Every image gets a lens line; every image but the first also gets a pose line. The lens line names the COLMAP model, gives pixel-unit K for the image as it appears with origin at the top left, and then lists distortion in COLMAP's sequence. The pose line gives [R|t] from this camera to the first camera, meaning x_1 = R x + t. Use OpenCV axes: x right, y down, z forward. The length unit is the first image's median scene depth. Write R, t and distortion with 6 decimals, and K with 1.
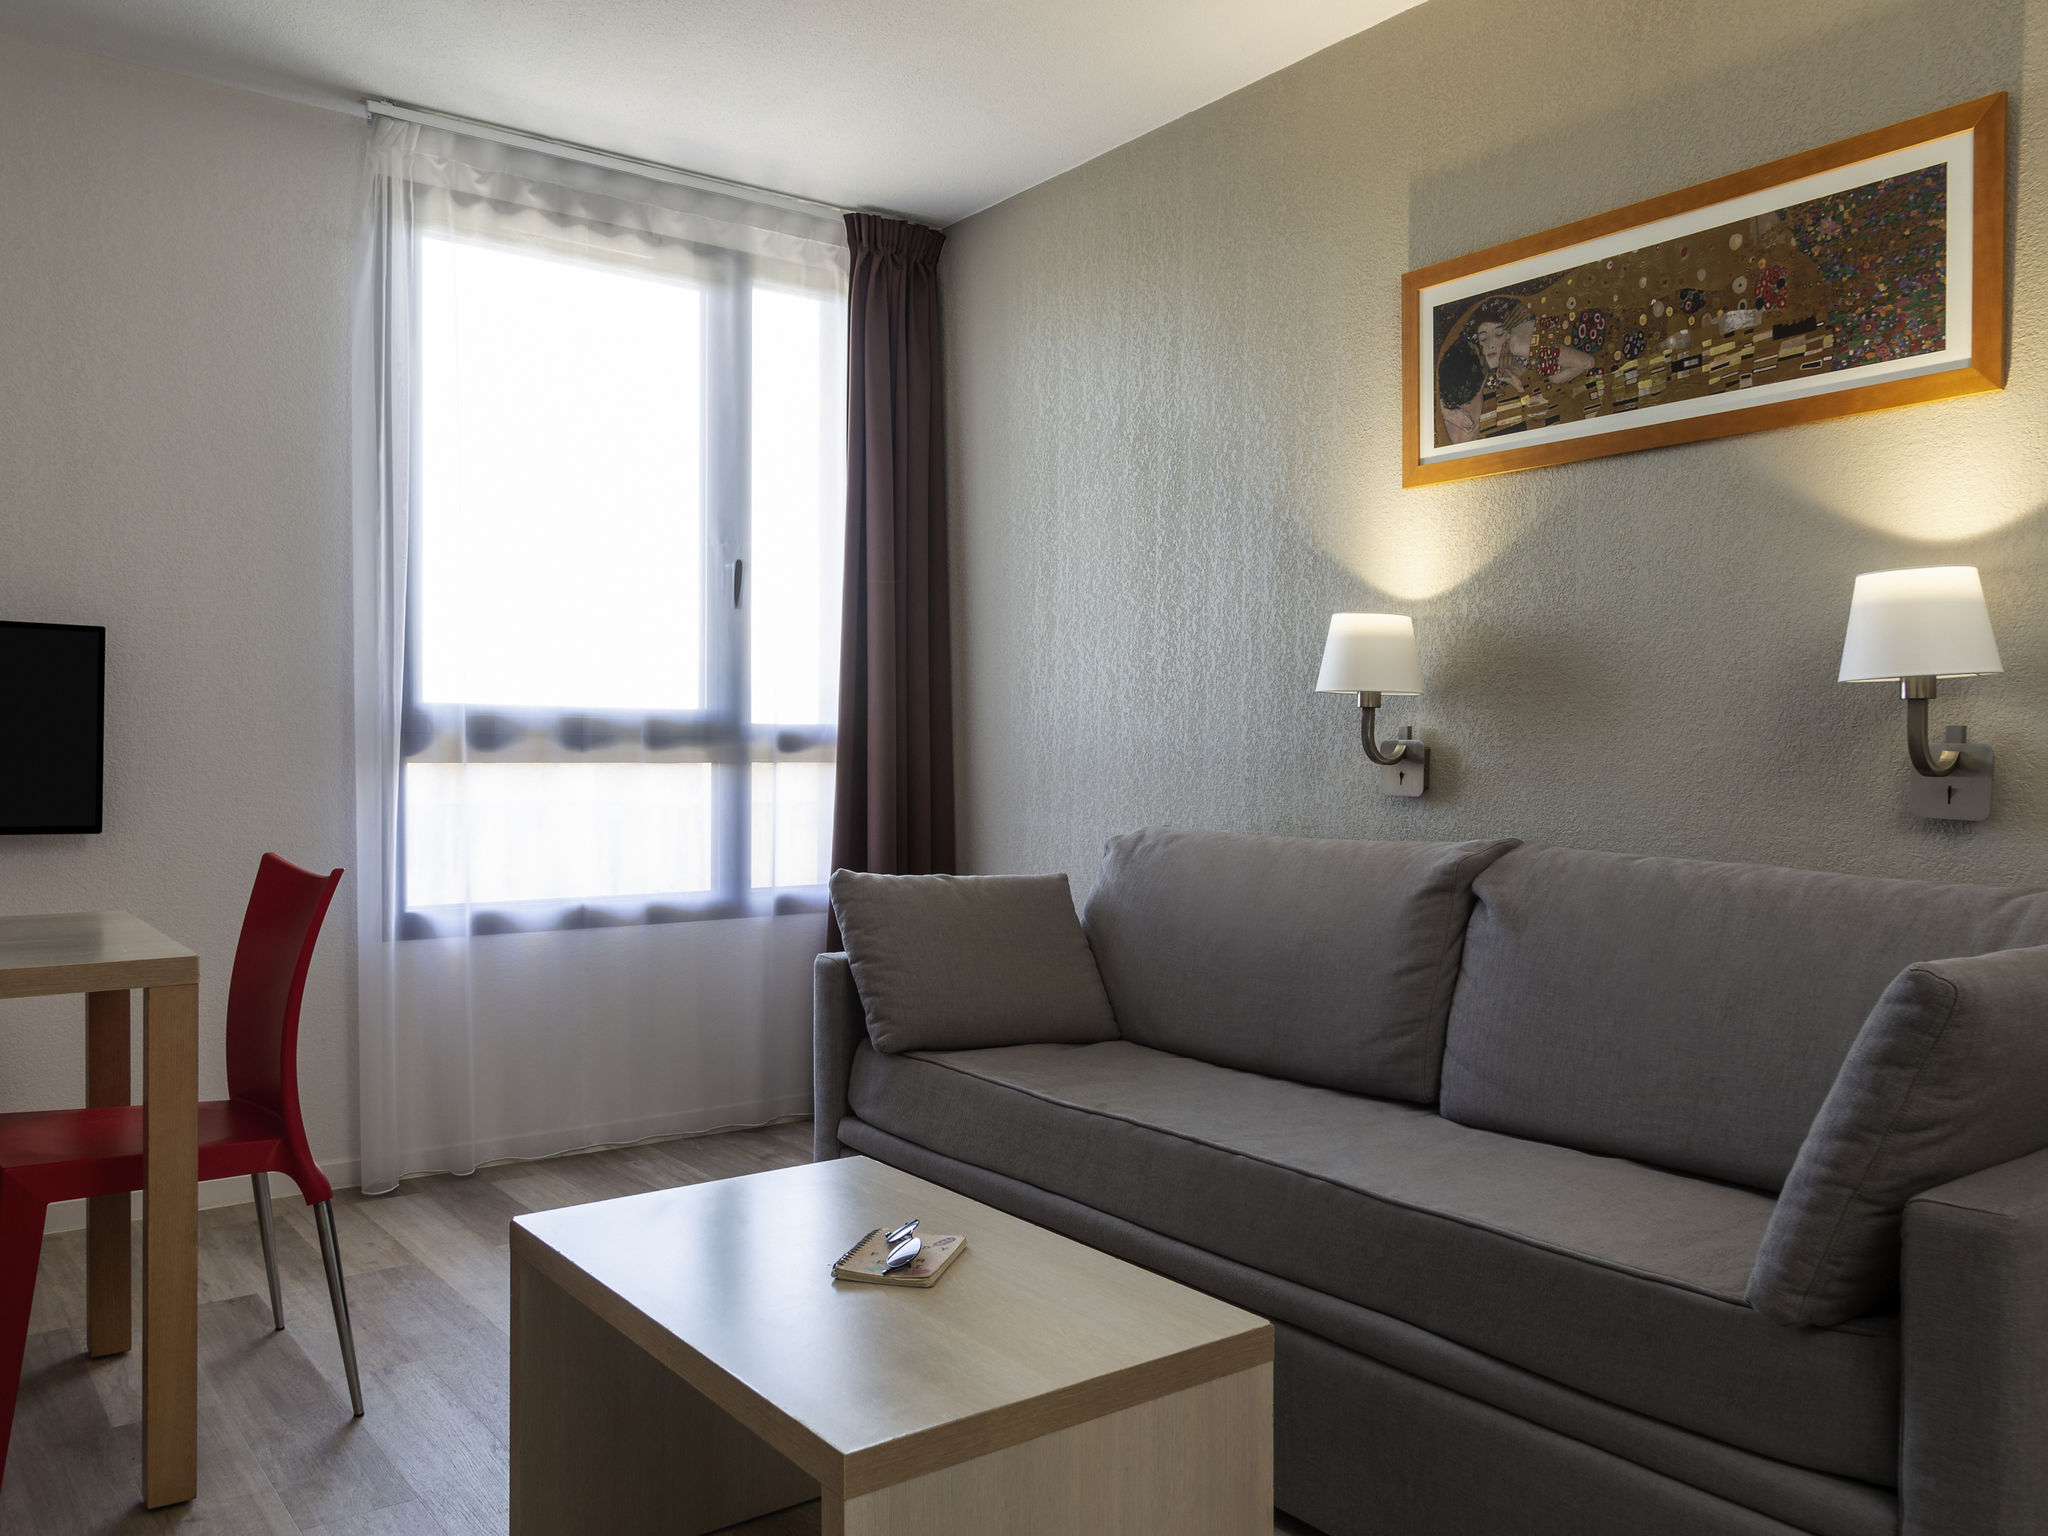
lens RADIAL K [[1604.1, 0, 1024.0], [0, 1604.1, 768.0], [0, 0, 1]] dist [0.033413, -0.002248]
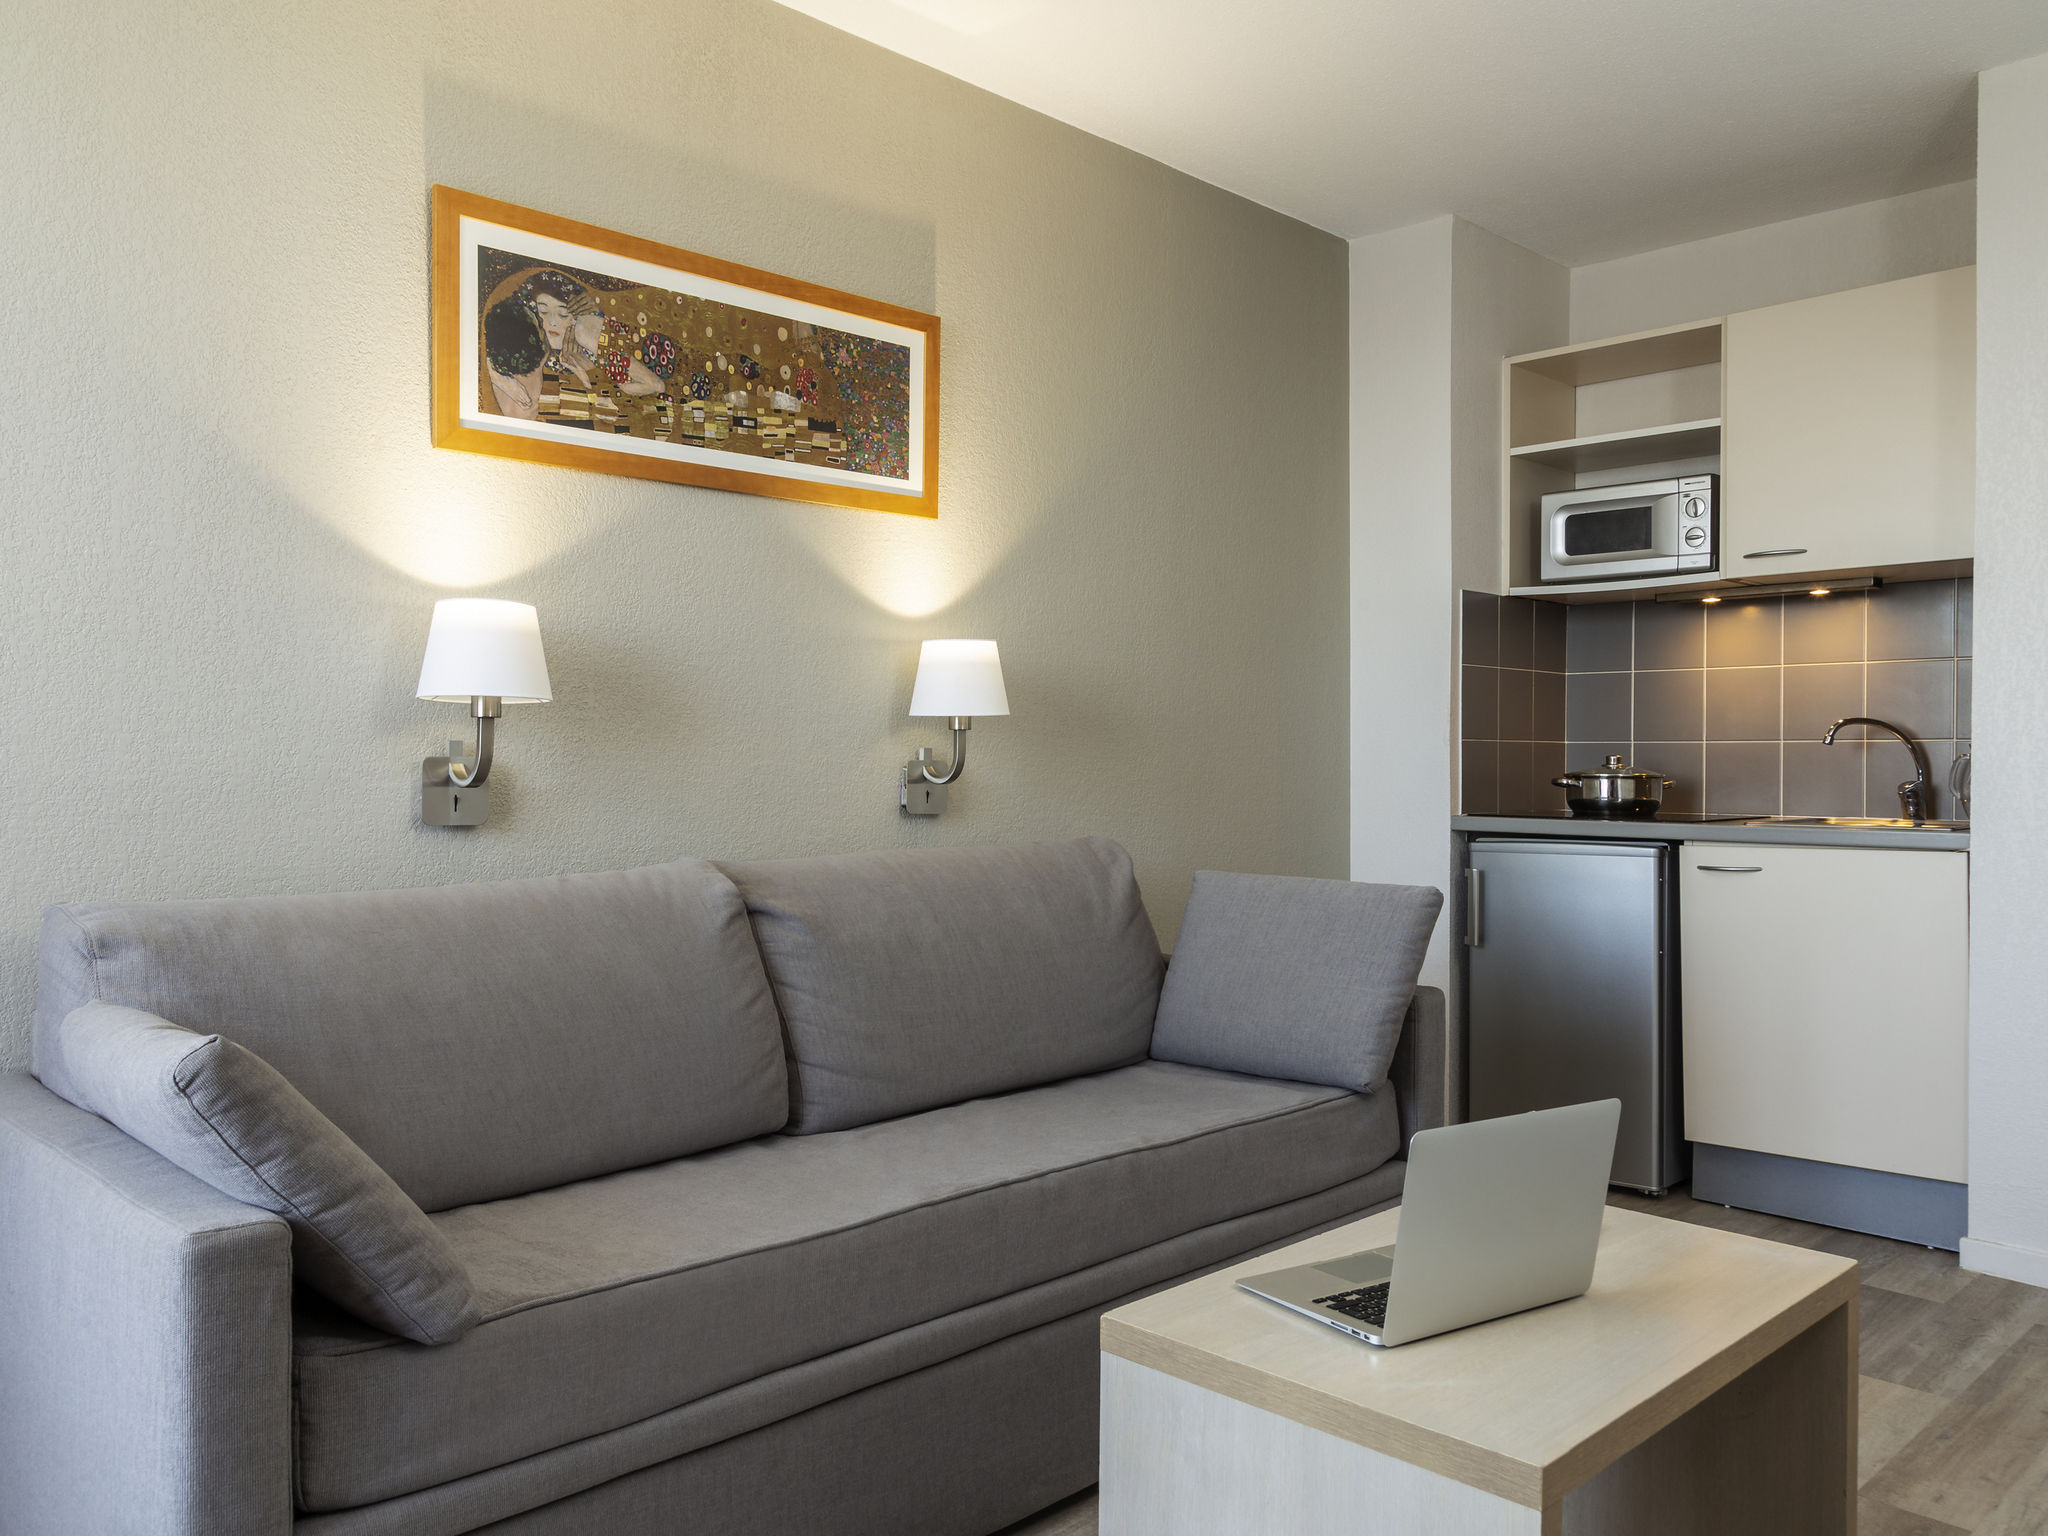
lens RADIAL K [[1590.5, 0, 1030.9], [0, 1590.5, 762.4], [0, 0, 1]] dist [0.048652, -0.000313]
pose [[-0.140649, -0.009128, 0.990017, -0.691911], [0.010664, 0.999886, 0.010734, -0.022910], [-0.990002, 0.012067, -0.140535, 0.927175]]
